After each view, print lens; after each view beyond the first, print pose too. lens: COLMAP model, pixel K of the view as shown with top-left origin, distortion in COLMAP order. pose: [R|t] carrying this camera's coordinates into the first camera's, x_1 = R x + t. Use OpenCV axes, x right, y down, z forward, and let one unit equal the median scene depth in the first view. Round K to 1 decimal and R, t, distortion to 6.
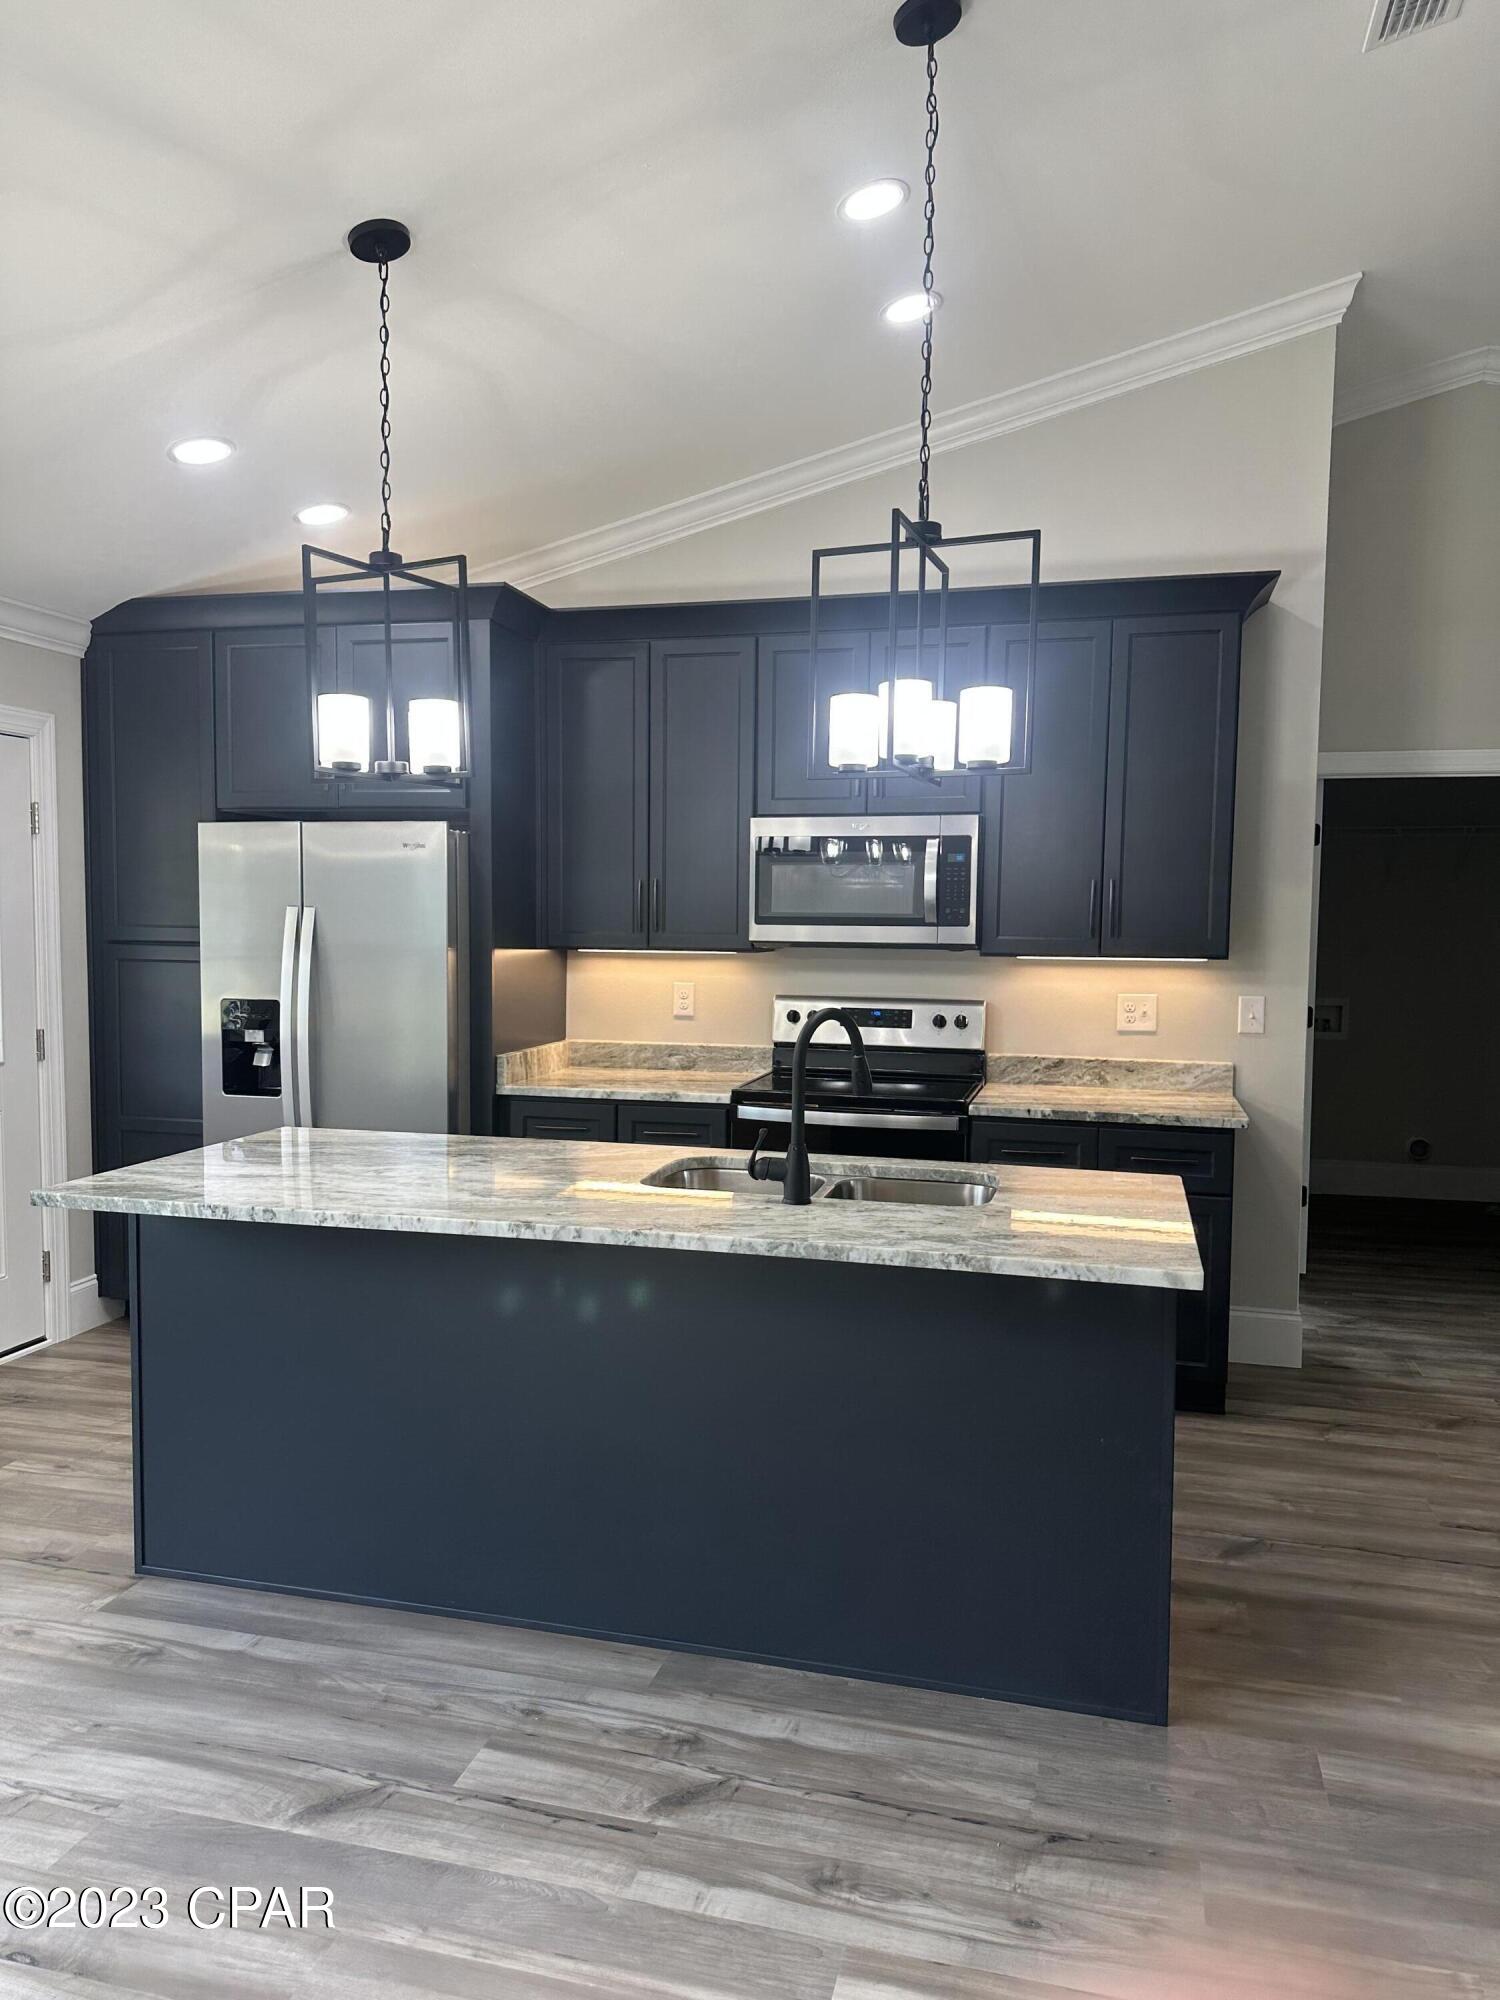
lens RADIAL K [[1416.5, 0, 748.4], [0, 1416.5, 1013.9], [0, 0, 1]] dist [0.084426, -0.117612]
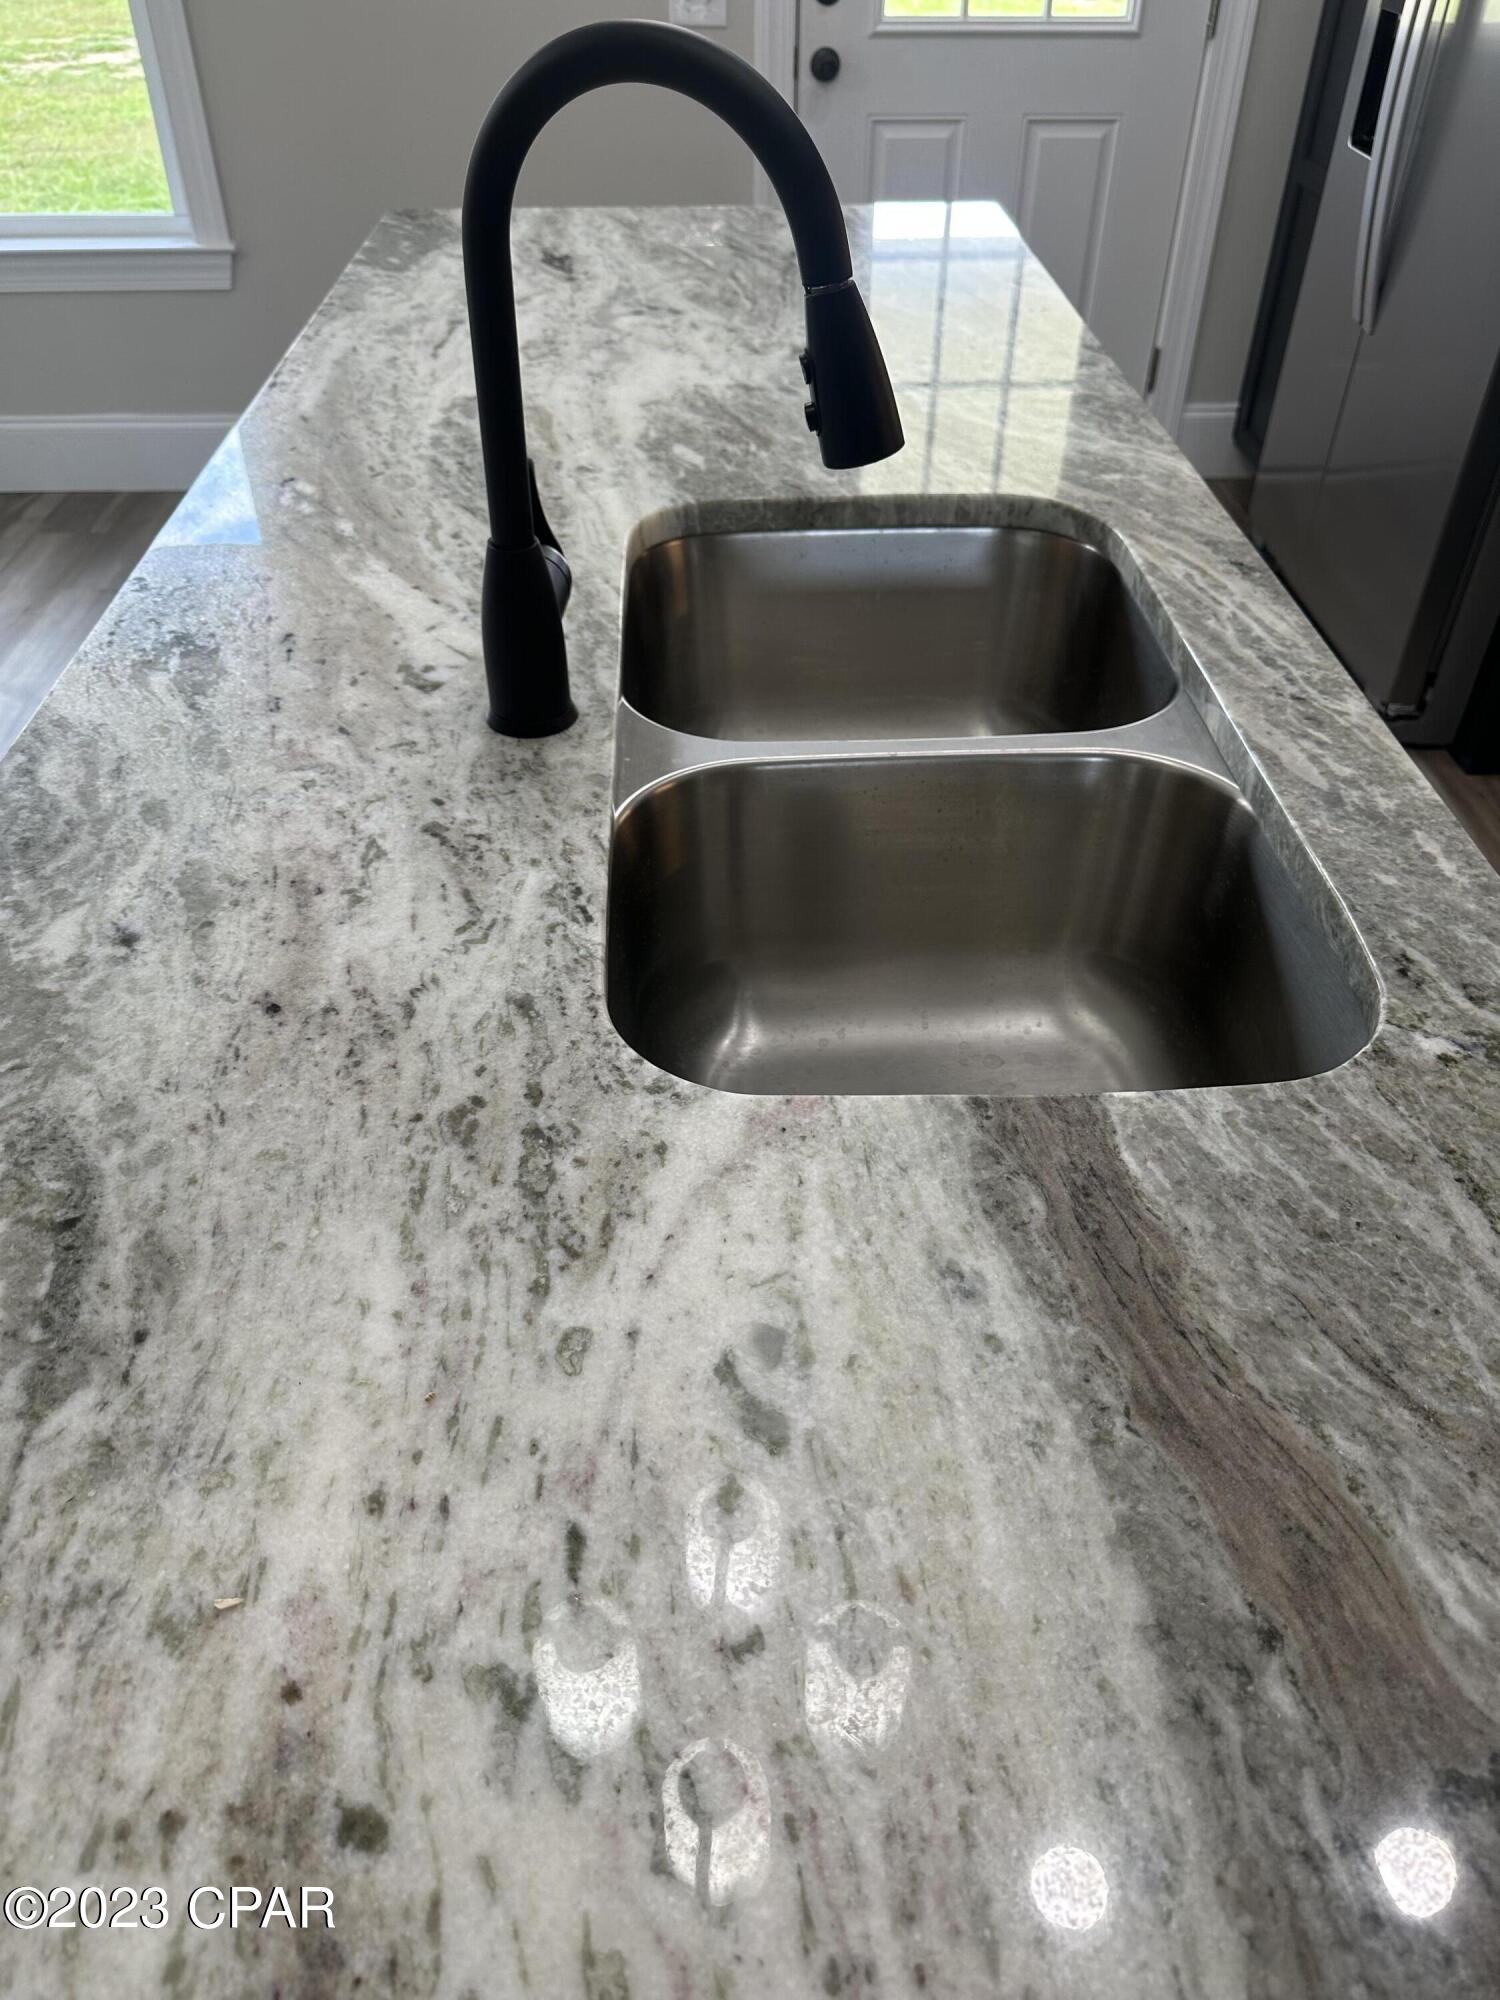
lens RADIAL K [[1416.5, 0, 748.4], [0, 1416.5, 1013.9], [0, 0, 1]] dist [0.084426, -0.117612]
pose [[0.283187, 0.615483, -0.735517, 0.232973], [-0.067645, 0.777819, 0.624837, -0.016704], [0.956676, -0.127191, 0.261902, 0.655027]]
